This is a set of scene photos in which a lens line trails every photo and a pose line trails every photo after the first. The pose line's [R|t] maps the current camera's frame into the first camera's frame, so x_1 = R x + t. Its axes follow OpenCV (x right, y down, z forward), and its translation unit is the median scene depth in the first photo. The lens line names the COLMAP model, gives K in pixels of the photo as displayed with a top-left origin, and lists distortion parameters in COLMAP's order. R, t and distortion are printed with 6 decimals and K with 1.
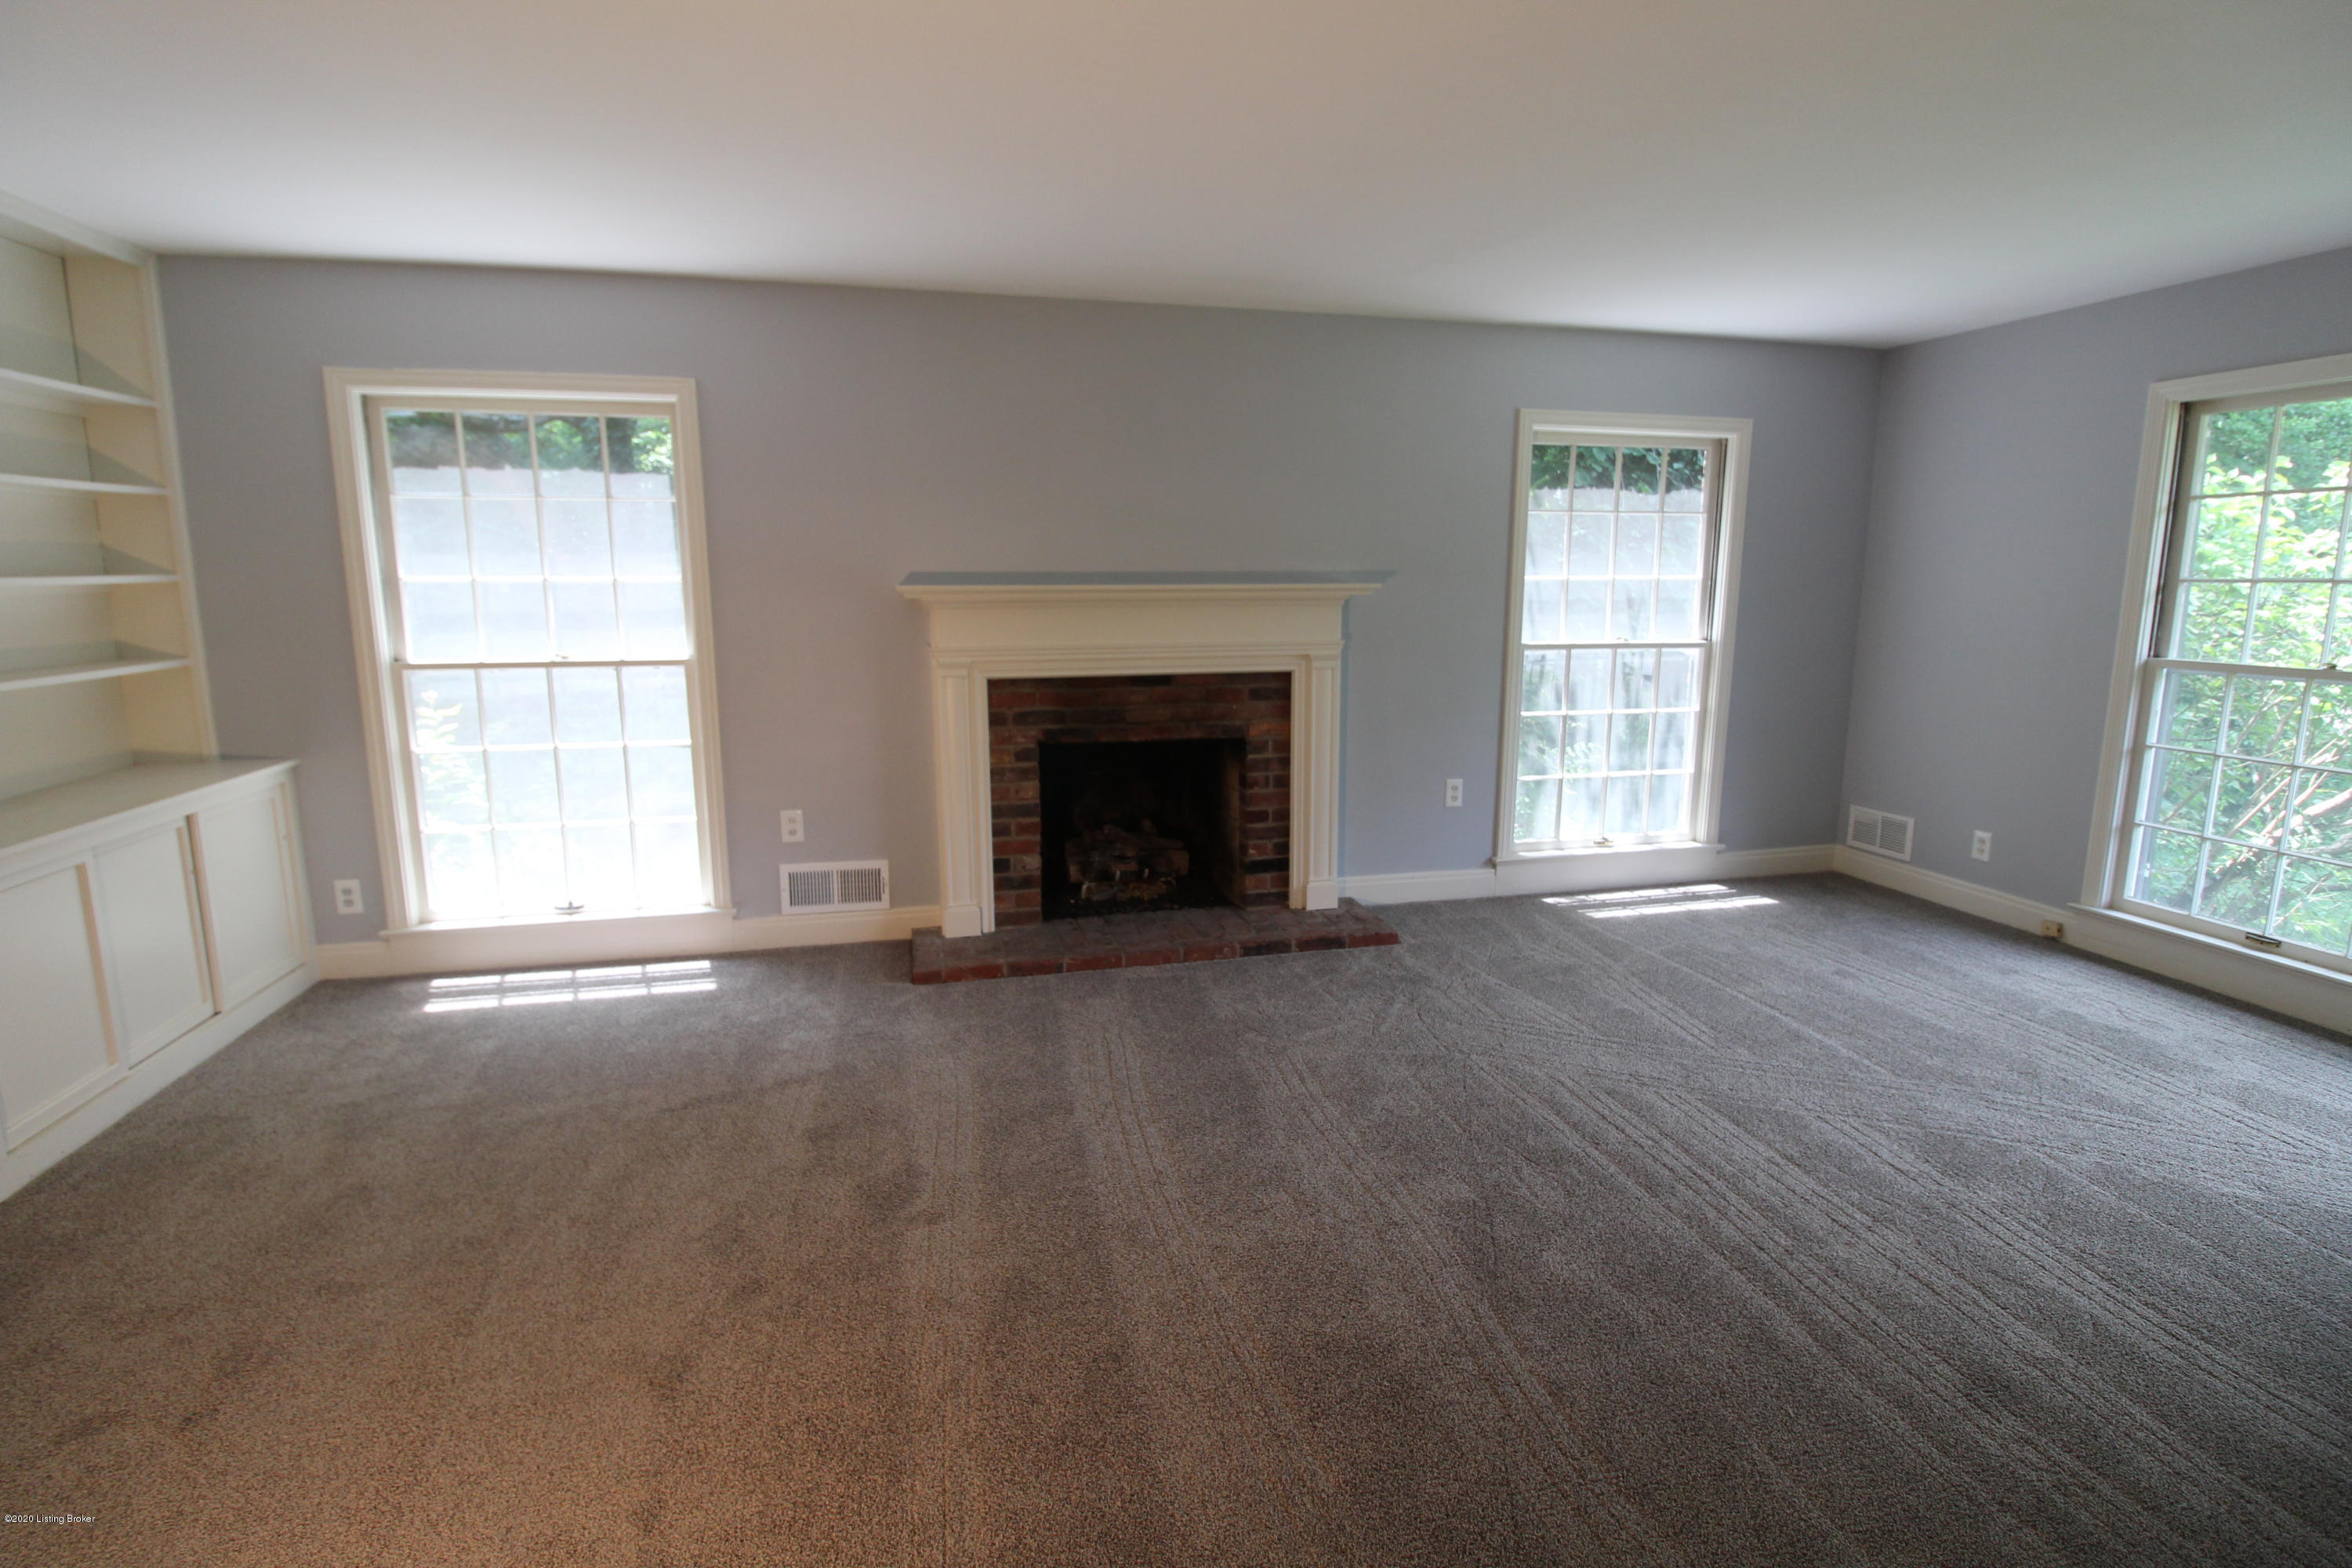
lens RADIAL K [[1104.6, 0, 1179.7], [0, 1104.6, 768.6], [0, 0, 1]] dist [-0.009434, -0.002539]
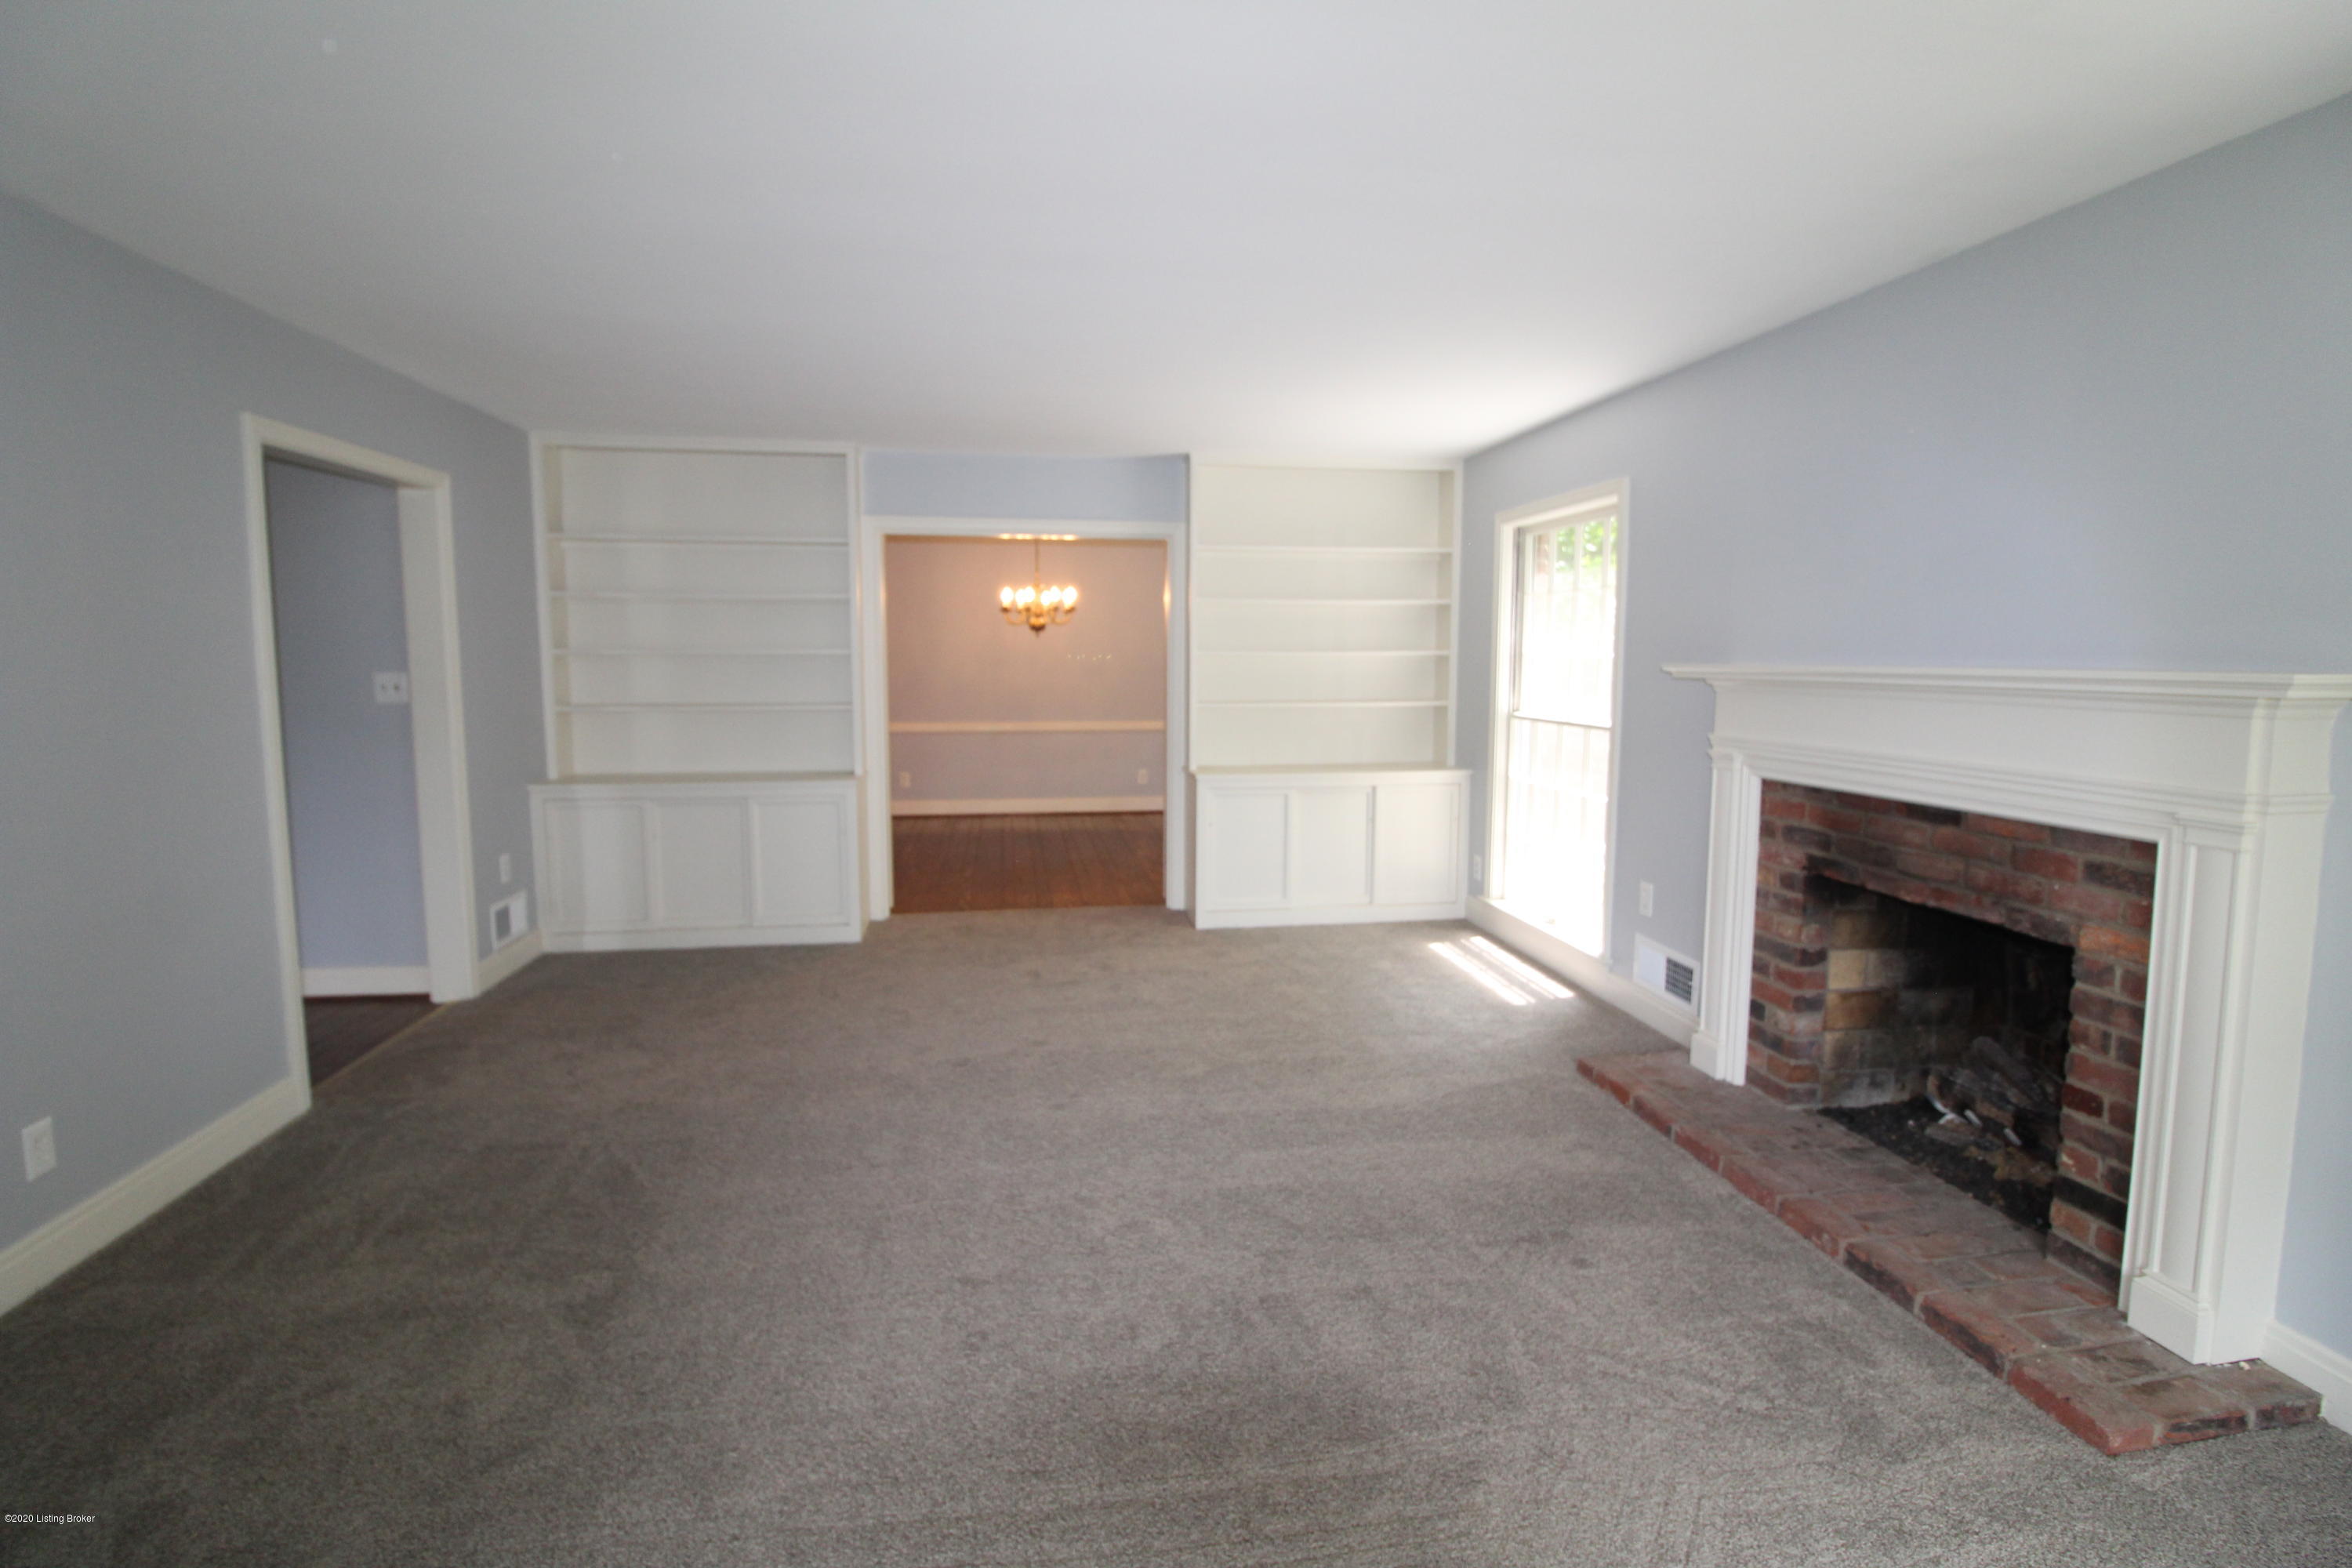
lens RADIAL K [[1104.6, 0, 1179.0], [0, 1104.6, 768.1], [0, 0, 1]] dist [-0.009434, -0.002539]
pose [[-0.088381, 0.103303, -0.990716, 0.645496], [-0.177068, 0.977137, 0.117683, -0.103230], [0.980222, 0.185825, -0.068069, 0.602588]]
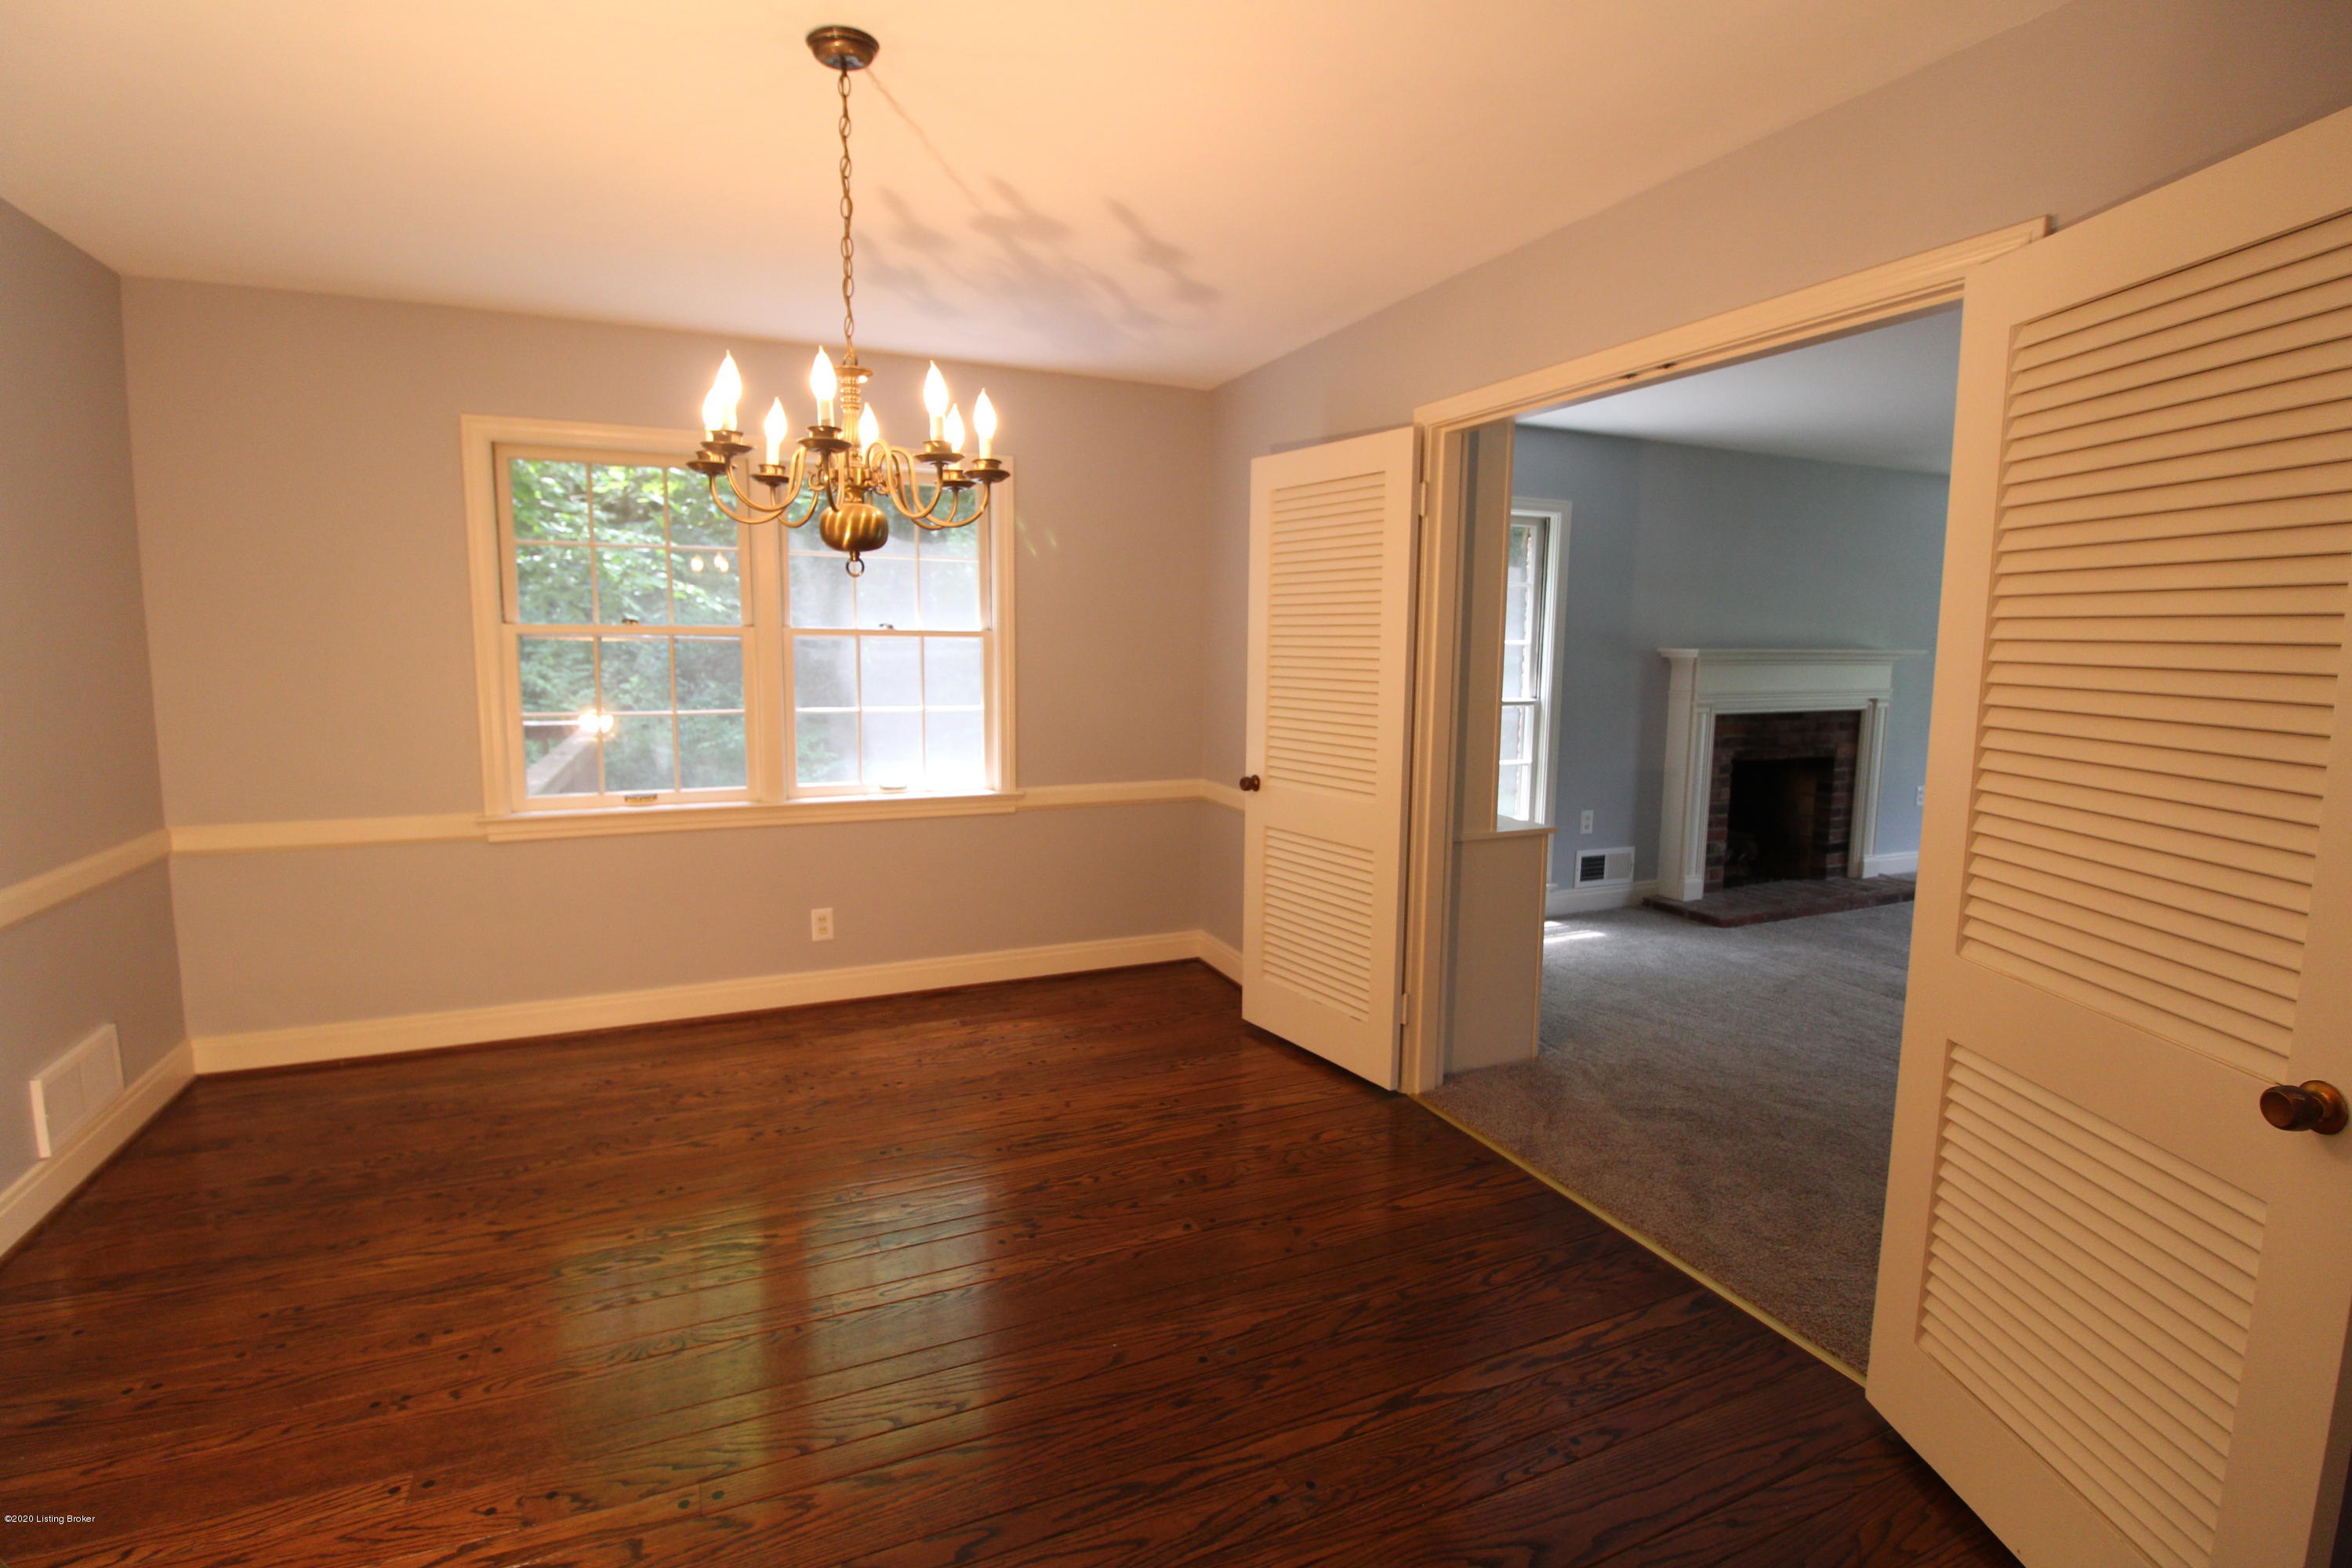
lens RADIAL K [[1104.6, 0, 1177.4], [0, 1104.6, 777.3], [0, 0, 1]] dist [-0.009434, -0.002539]
pose [[0.984647, -0.013781, 0.174011, -1.048362], [0.021732, 0.998801, -0.043873, 0.043627], [-0.173198, 0.046981, 0.983766, -0.253805]]
